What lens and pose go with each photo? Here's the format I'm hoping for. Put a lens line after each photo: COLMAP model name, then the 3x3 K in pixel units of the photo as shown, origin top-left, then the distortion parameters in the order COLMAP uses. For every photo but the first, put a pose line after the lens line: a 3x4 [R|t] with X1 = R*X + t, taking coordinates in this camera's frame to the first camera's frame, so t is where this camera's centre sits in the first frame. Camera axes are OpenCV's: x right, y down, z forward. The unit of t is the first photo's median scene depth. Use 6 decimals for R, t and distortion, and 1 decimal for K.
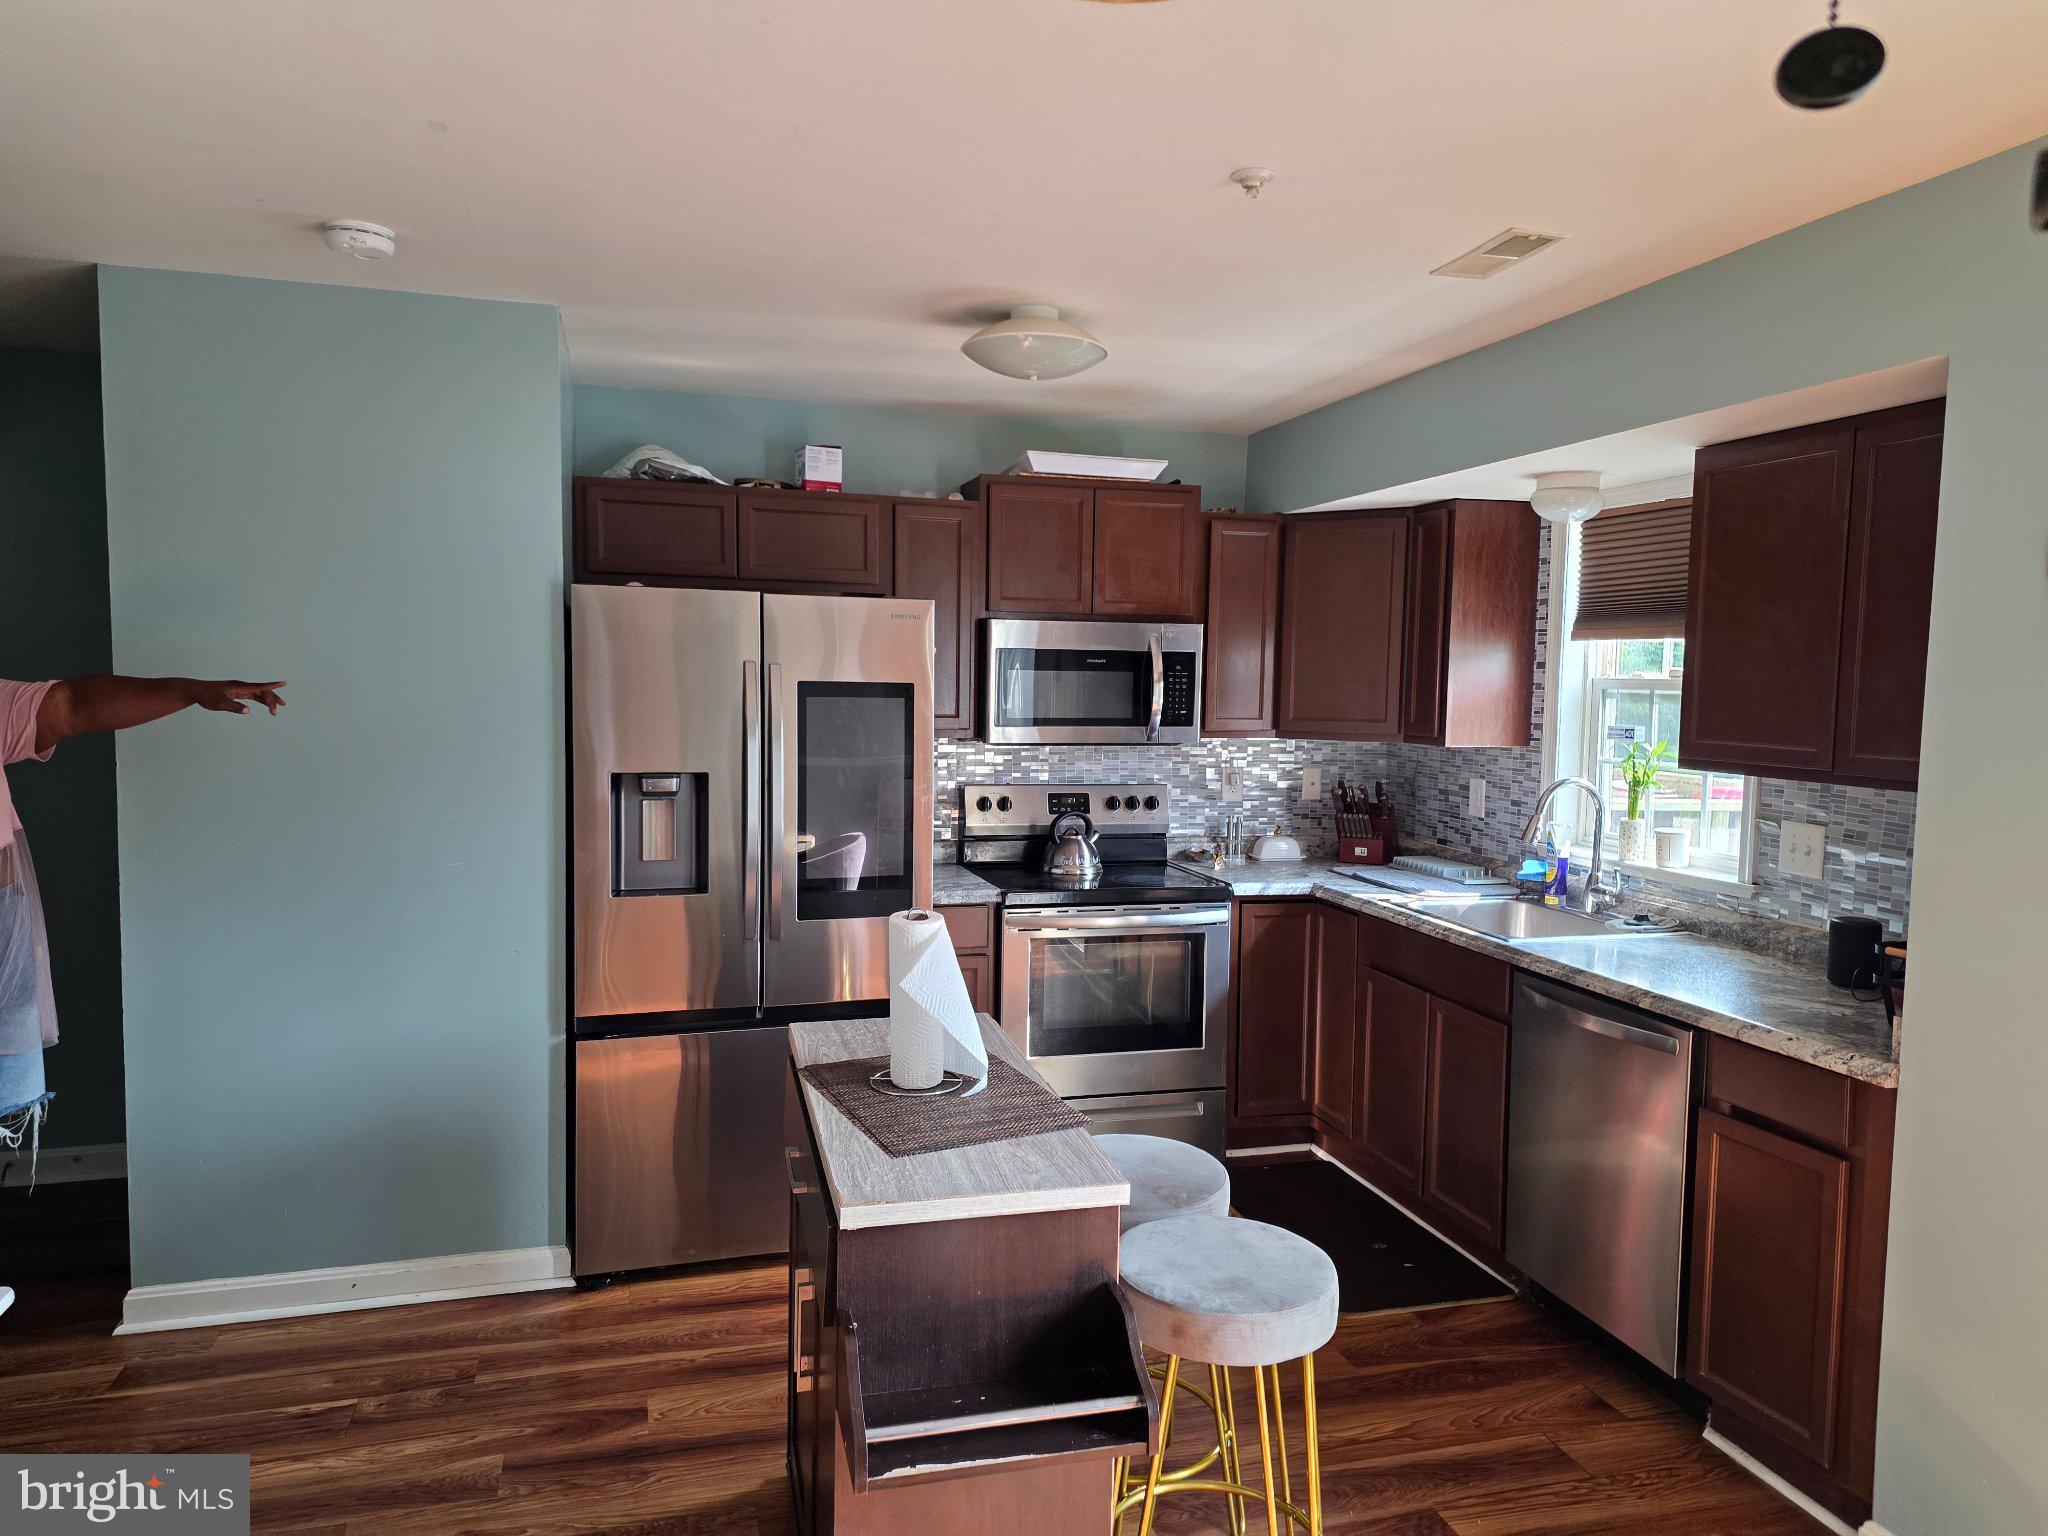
lens RADIAL K [[1375.4, 0, 1013.8], [0, 1375.4, 778.6], [0, 0, 1]] dist [0.117825, -0.131265]
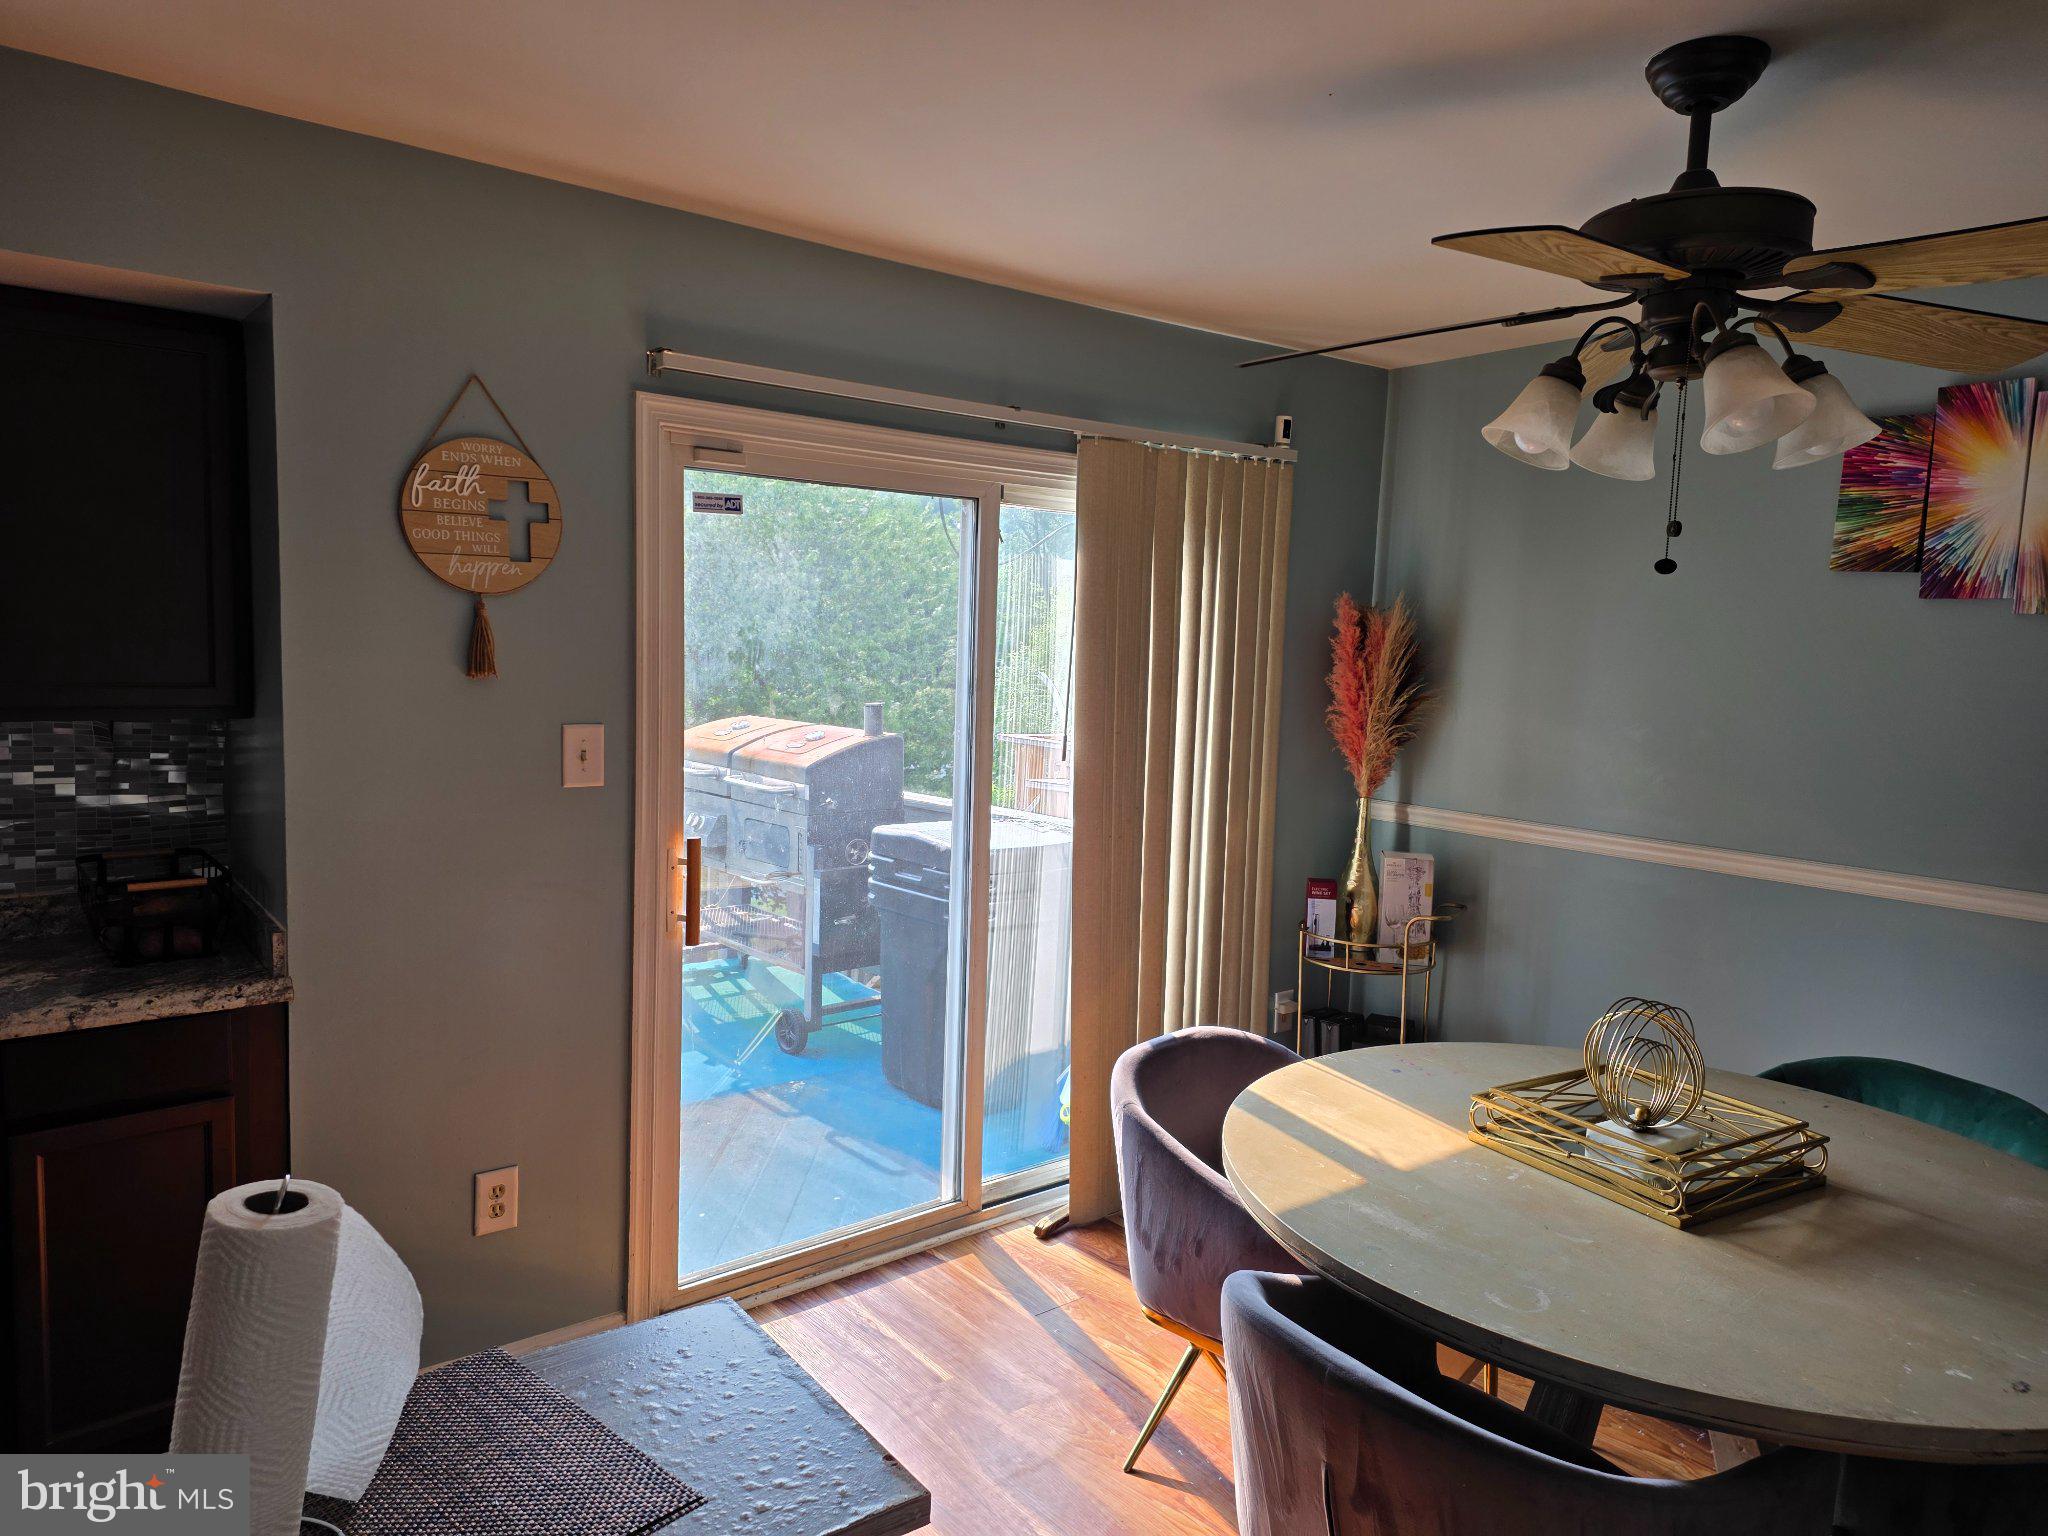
lens RADIAL K [[1360.5, 0, 1024.0], [0, 1360.5, 768.0], [0, 0, 1]] dist [0.127132, -0.148281]
pose [[-0.423206, -0.110598, 0.899258, -0.362693], [0.034666, 0.989818, 0.138050, -0.052232], [-0.905370, 0.089597, -0.415063, 0.641698]]
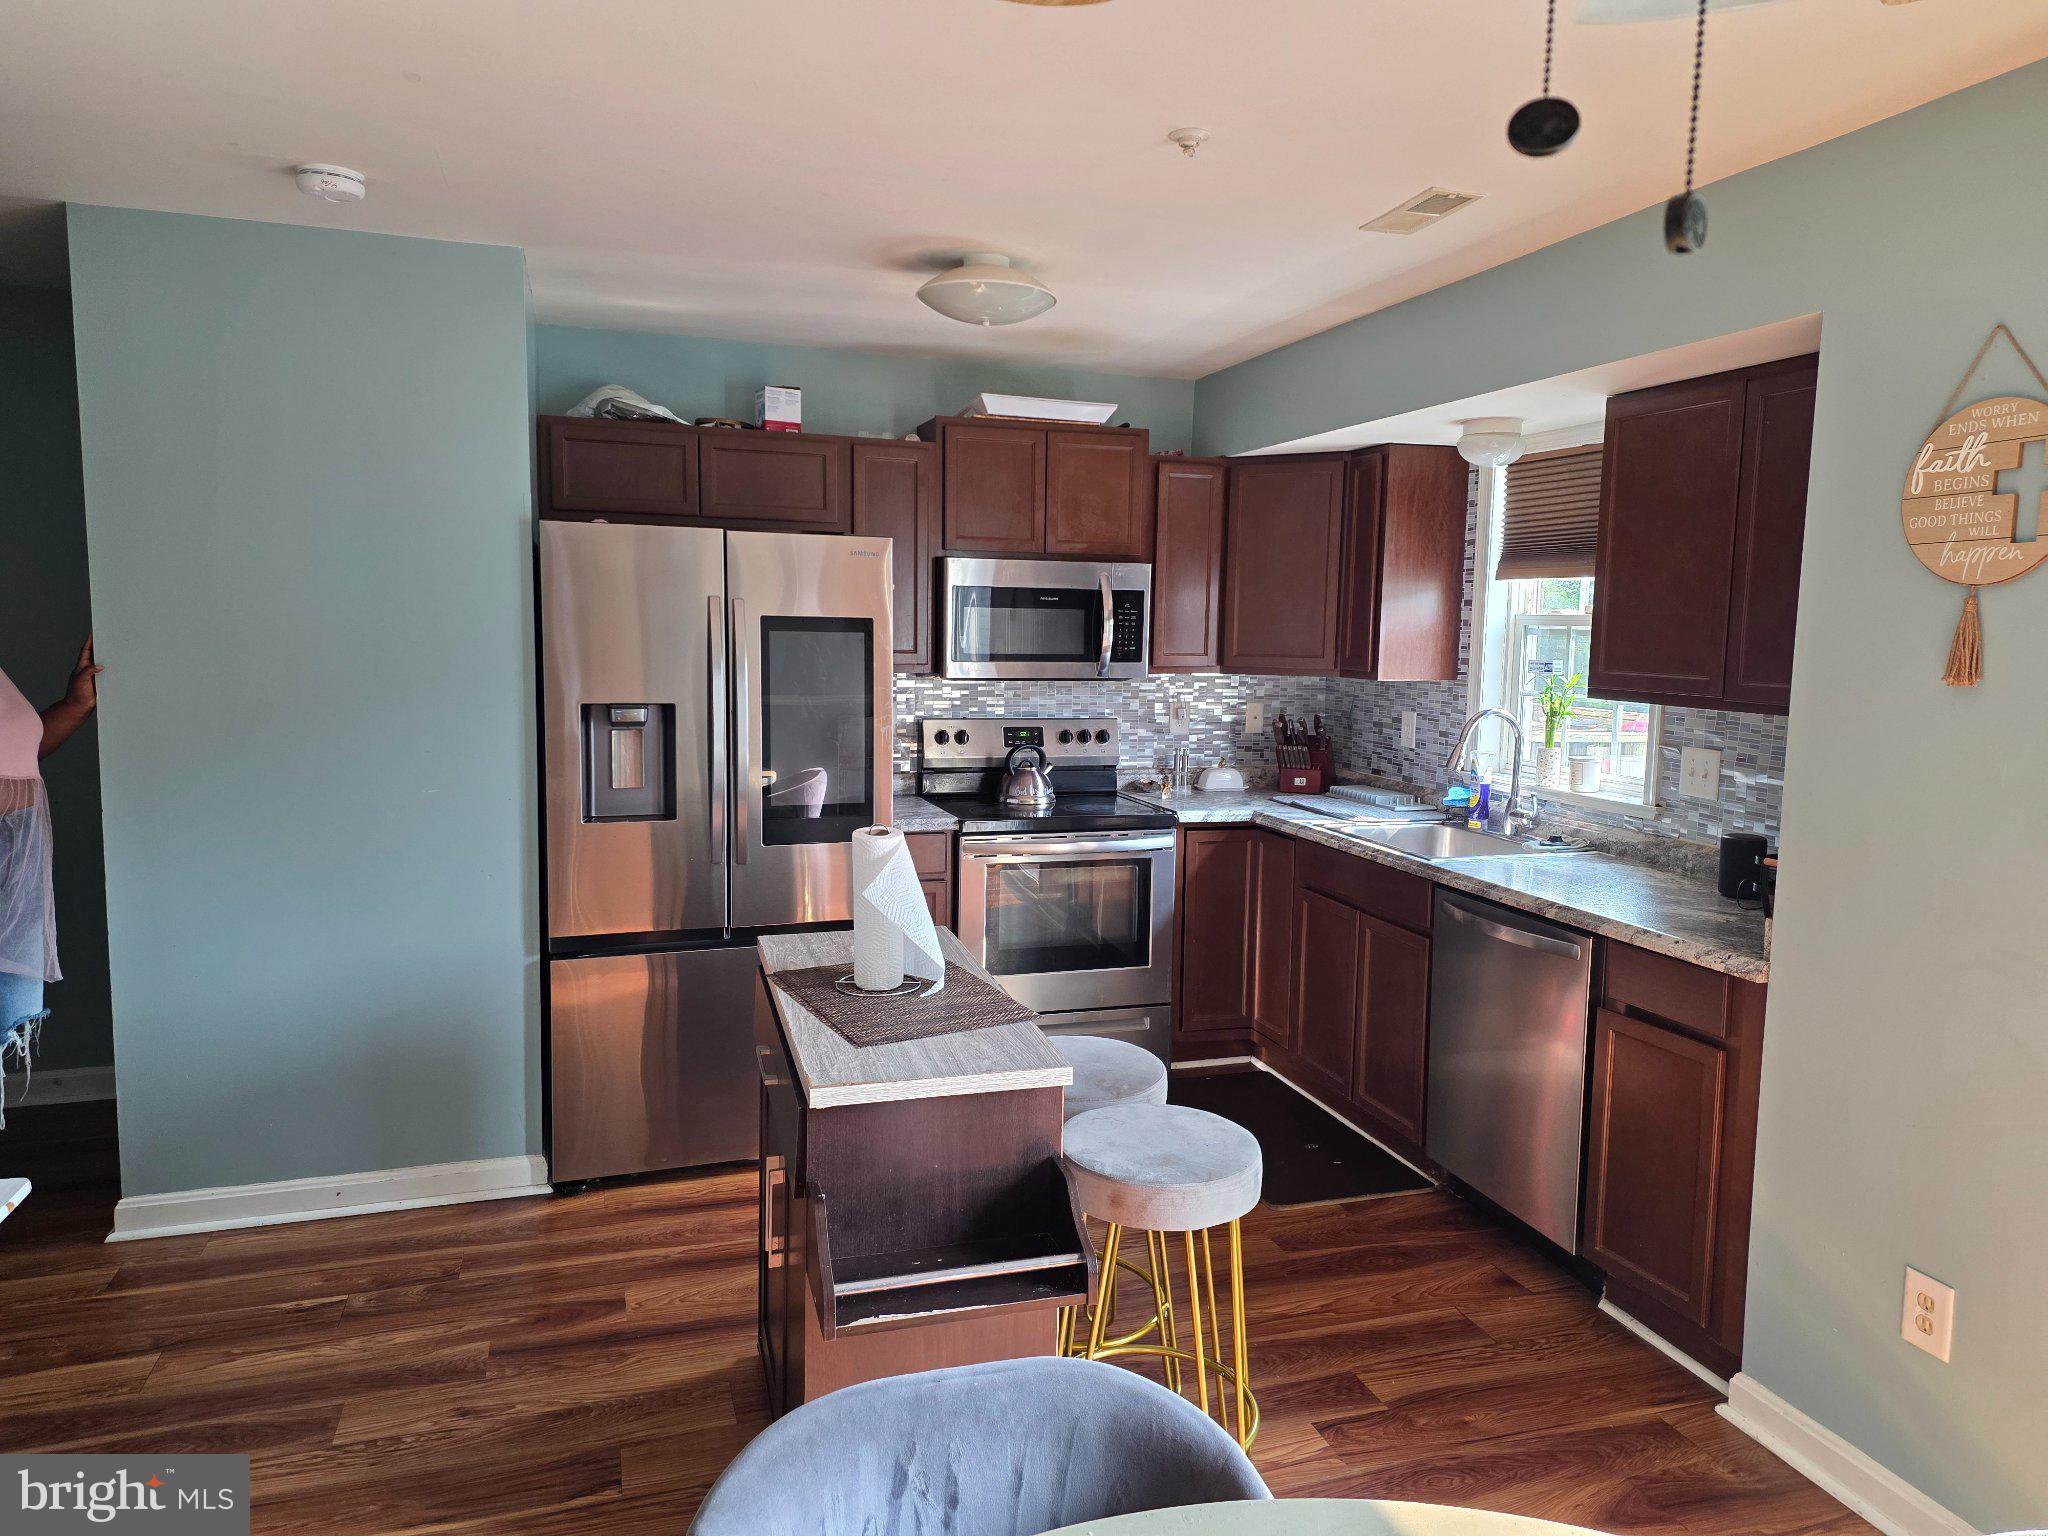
lens RADIAL K [[1360.5, 0, 1024.0], [0, 1360.5, 768.0], [0, 0, 1]] dist [0.127132, -0.148281]
pose [[0.999286, -0.002791, 0.037689, 0.002388], [0.001473, 0.999388, 0.034941, 0.008300], [-0.037763, -0.034861, 0.998678, -0.042518]]
